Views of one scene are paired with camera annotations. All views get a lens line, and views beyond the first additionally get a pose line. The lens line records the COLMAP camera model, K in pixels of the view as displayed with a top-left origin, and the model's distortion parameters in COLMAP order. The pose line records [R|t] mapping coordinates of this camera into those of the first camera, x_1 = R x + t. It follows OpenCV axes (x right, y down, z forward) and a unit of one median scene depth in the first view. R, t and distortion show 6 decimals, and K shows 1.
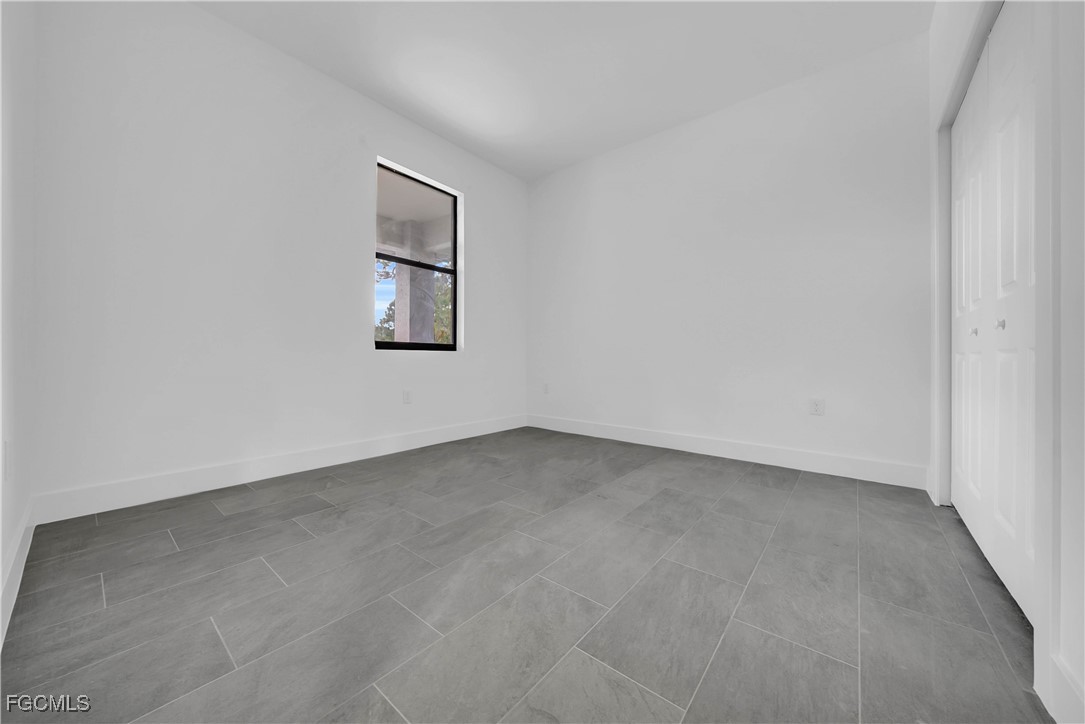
lens RADIAL K [[372.3, 0, 537.6], [0, 372.3, 354.7], [0, 0, 1]] dist [-0.004807, -0.000025]
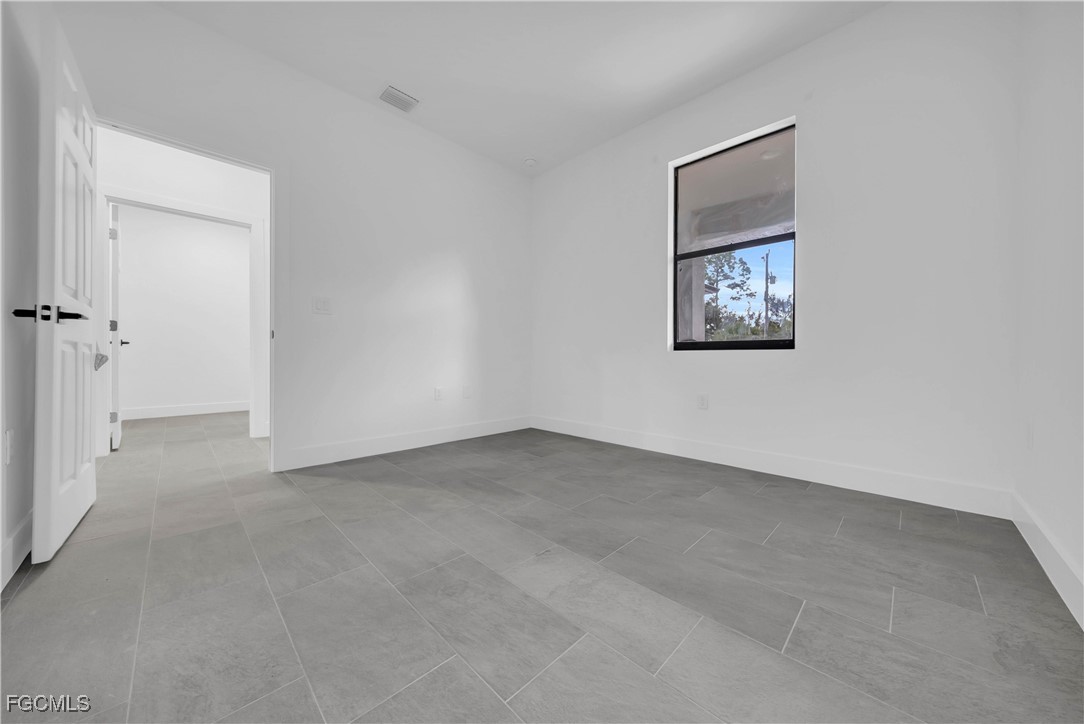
lens RADIAL K [[371.9, 0, 557.8], [0, 371.9, 361.6], [0, 0, 1]] dist [-0.004807, -0.000025]
pose [[-0.060193, 0.002192, -0.998184, 0.938509], [0.004348, 0.999989, 0.001934, 0.018508], [0.998177, -0.004224, -0.060202, 1.147604]]
